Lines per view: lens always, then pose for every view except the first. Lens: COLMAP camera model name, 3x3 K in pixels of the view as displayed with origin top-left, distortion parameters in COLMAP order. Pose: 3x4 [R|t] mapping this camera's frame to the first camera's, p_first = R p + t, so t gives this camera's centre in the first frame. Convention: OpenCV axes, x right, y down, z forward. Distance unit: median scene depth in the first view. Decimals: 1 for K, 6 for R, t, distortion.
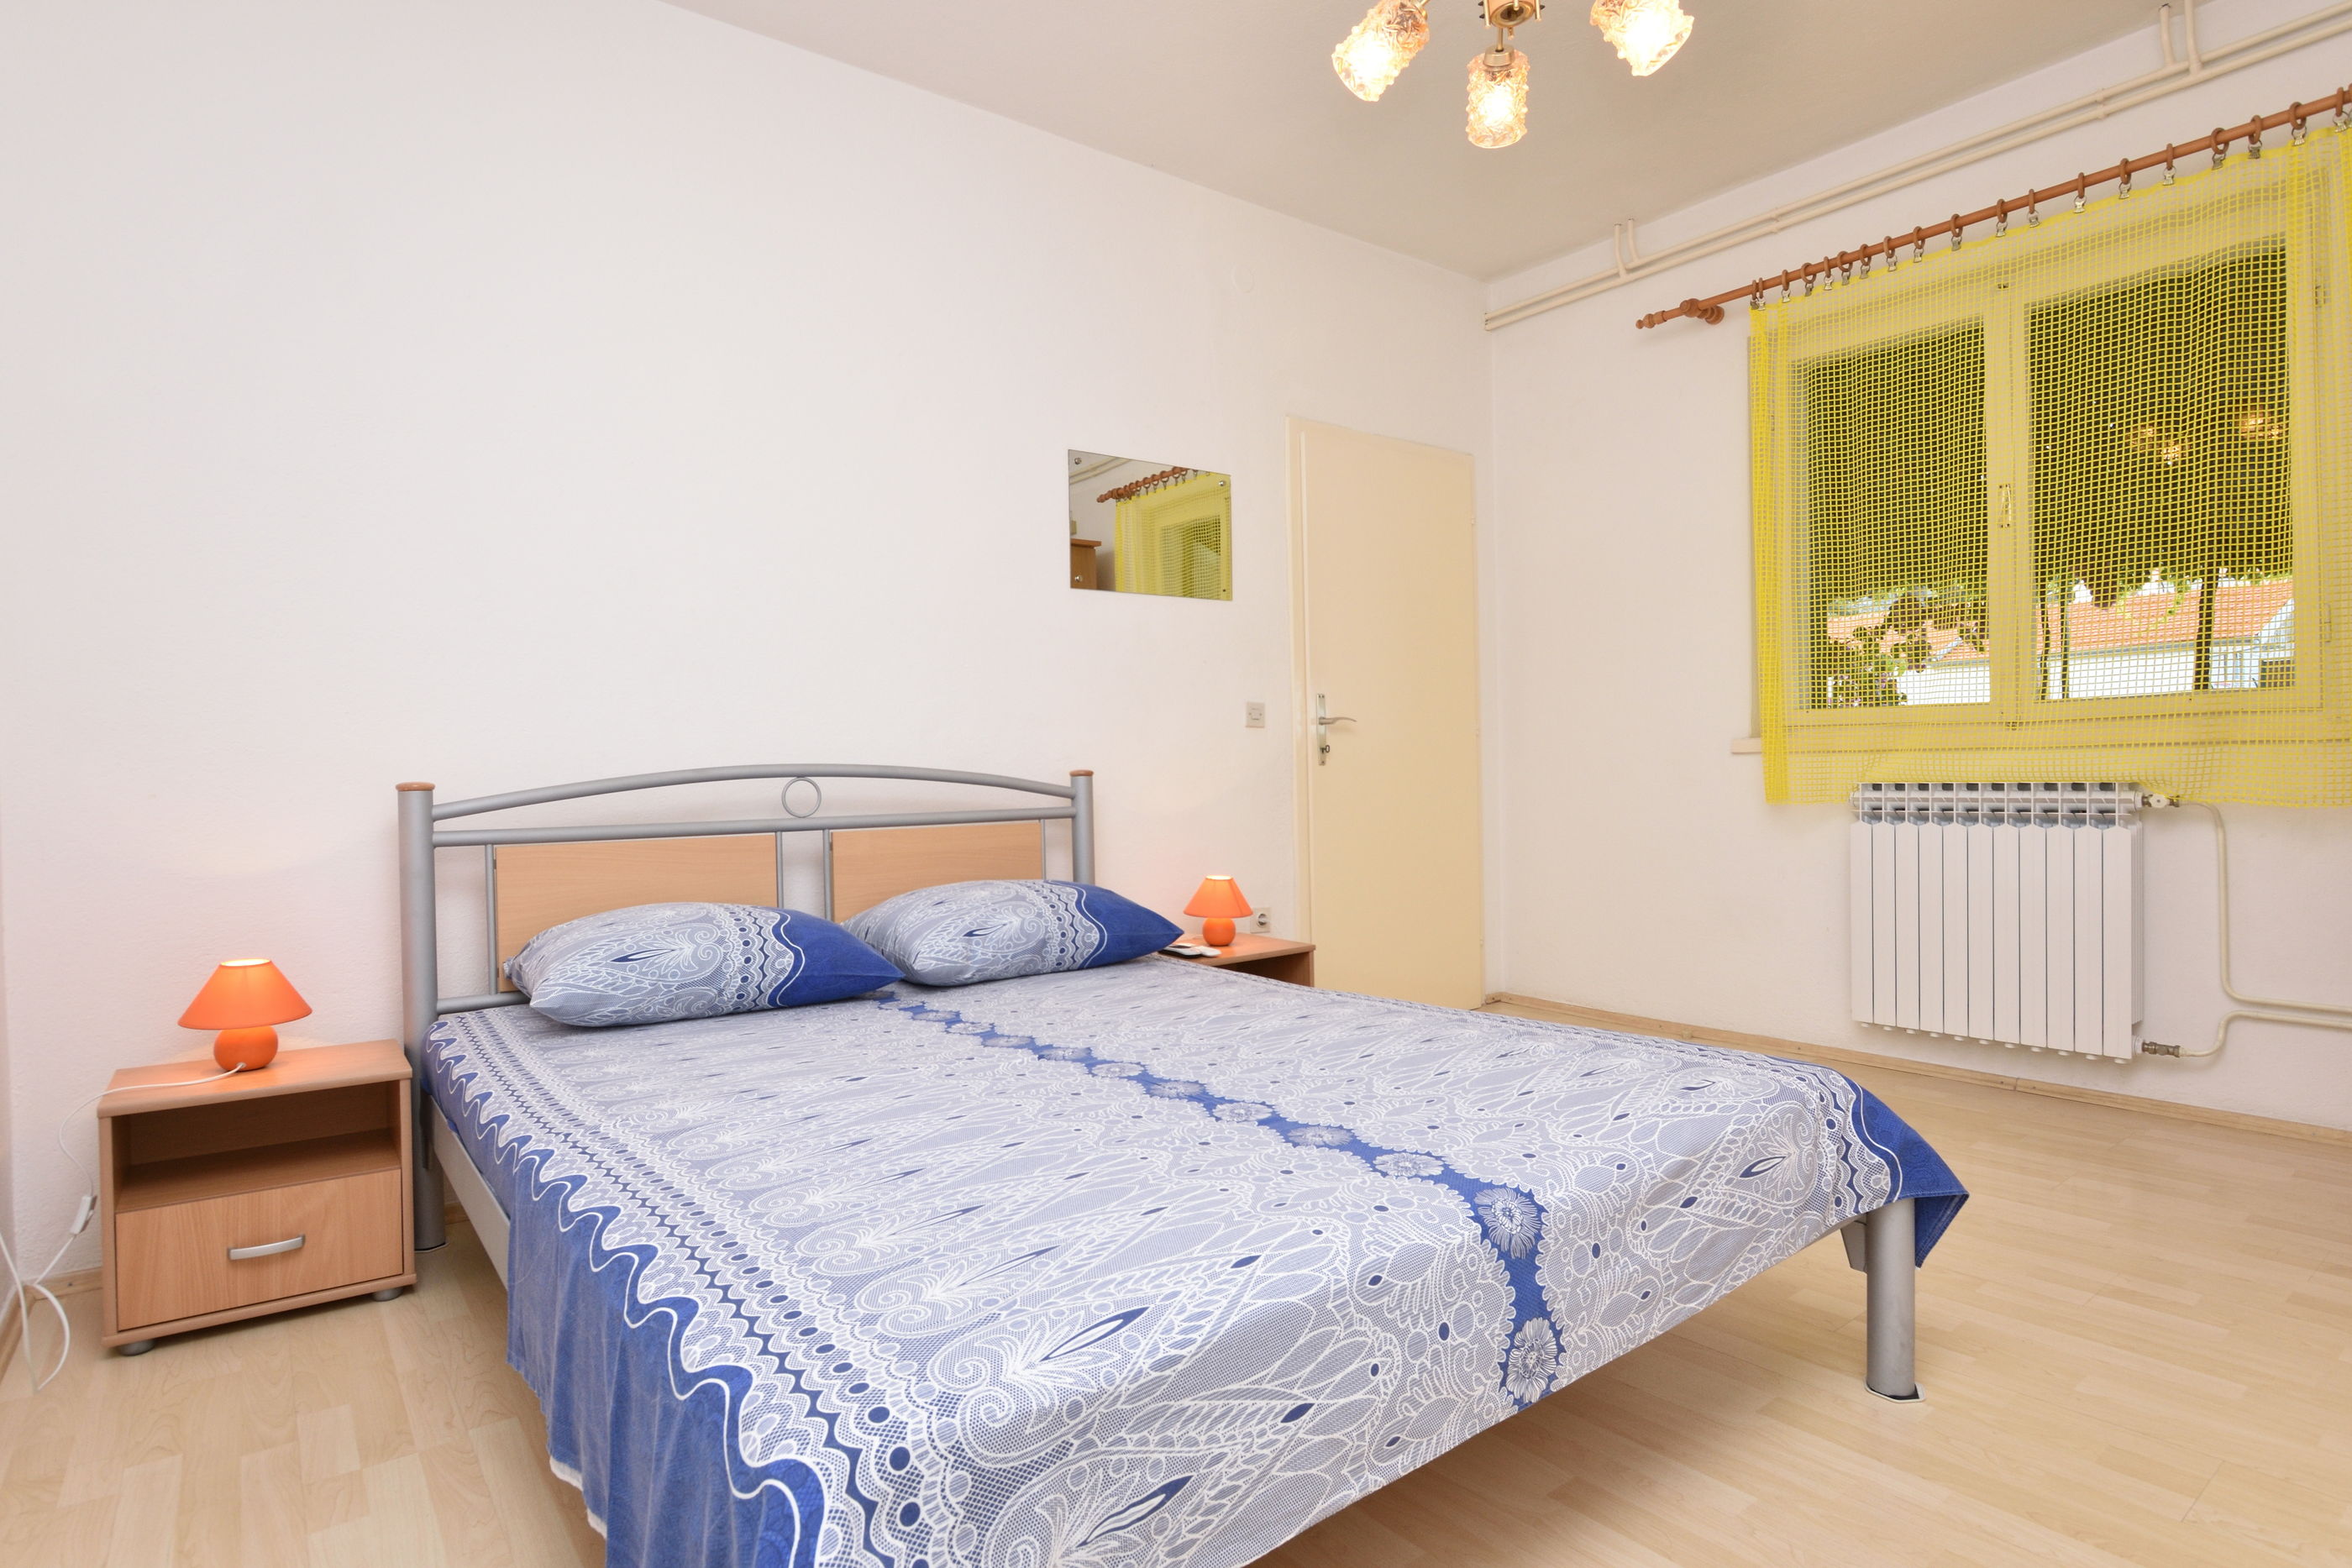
lens RADIAL K [[1228.0, 0, 1222.4], [0, 1228.0, 771.4], [0, 0, 1]] dist [-0.022215, 0.000640]
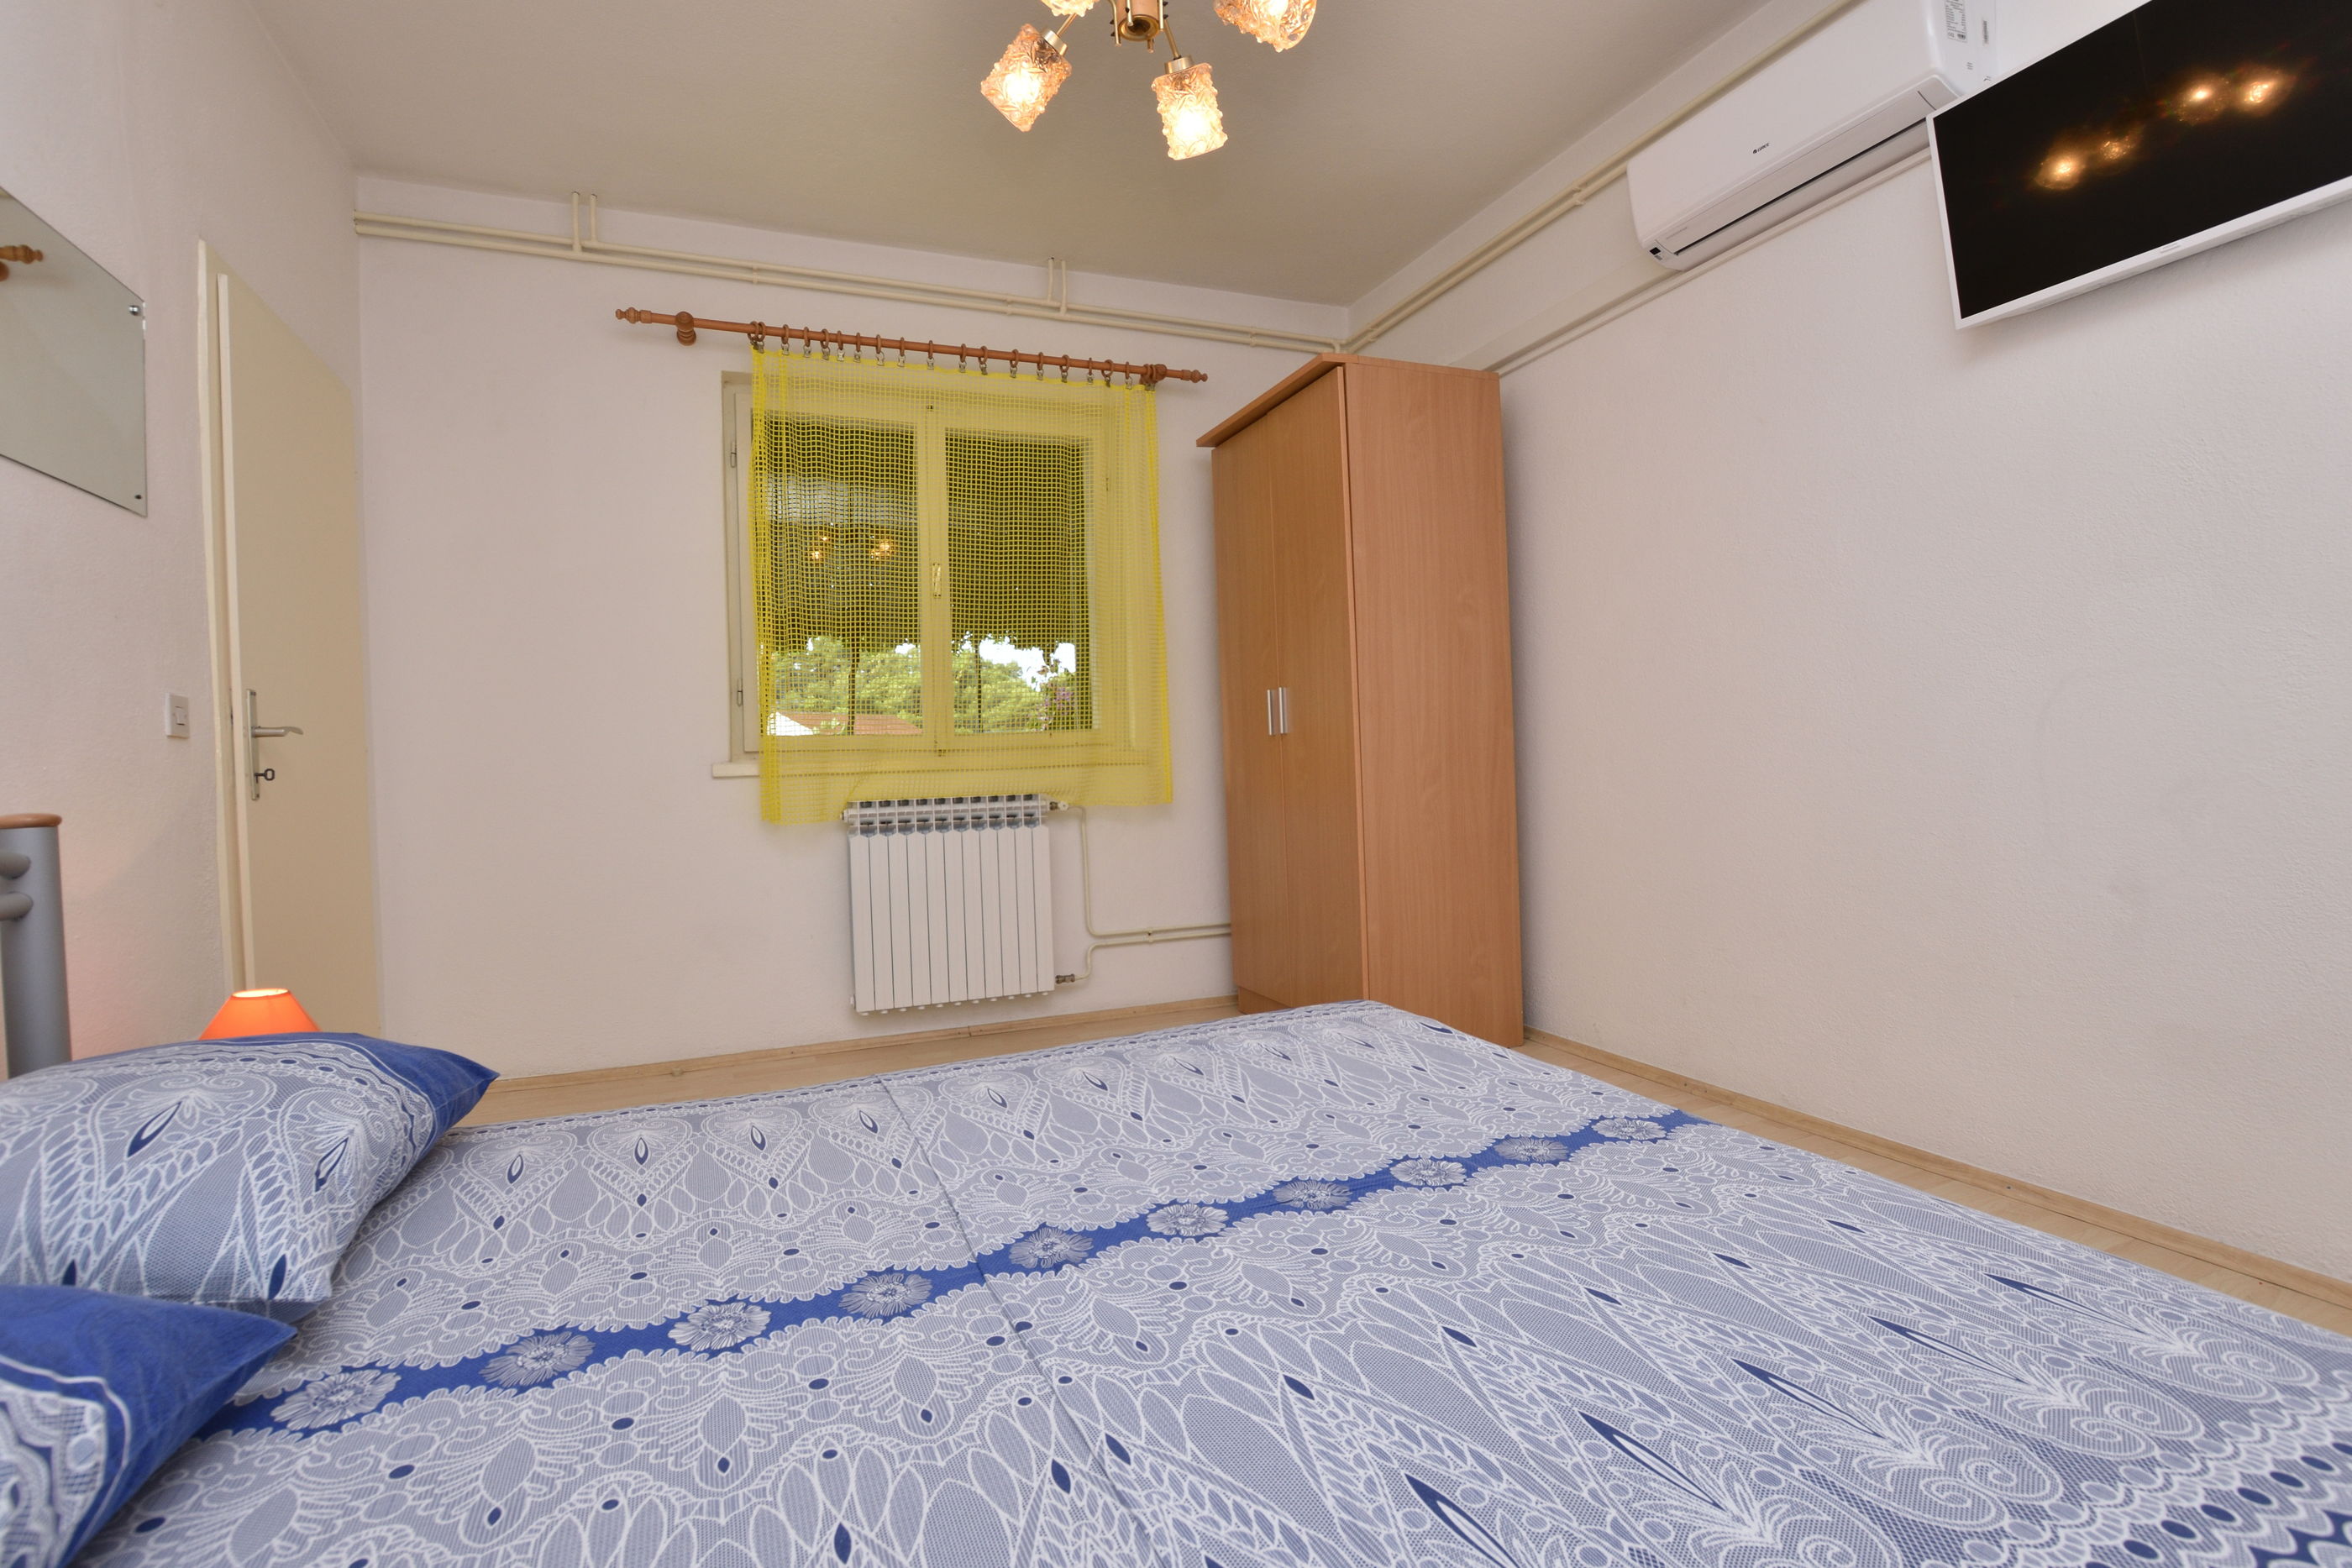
lens RADIAL K [[1066.7, 0, 1173.2], [0, 1066.7, 773.4], [0, 0, 1]] dist [-0.034656, 0.004308]
pose [[0.291710, -0.000979, 0.956506, -0.370700], [0.028973, 0.999550, -0.007813, -0.000339], [-0.956068, 0.029992, 0.291607, 0.470960]]
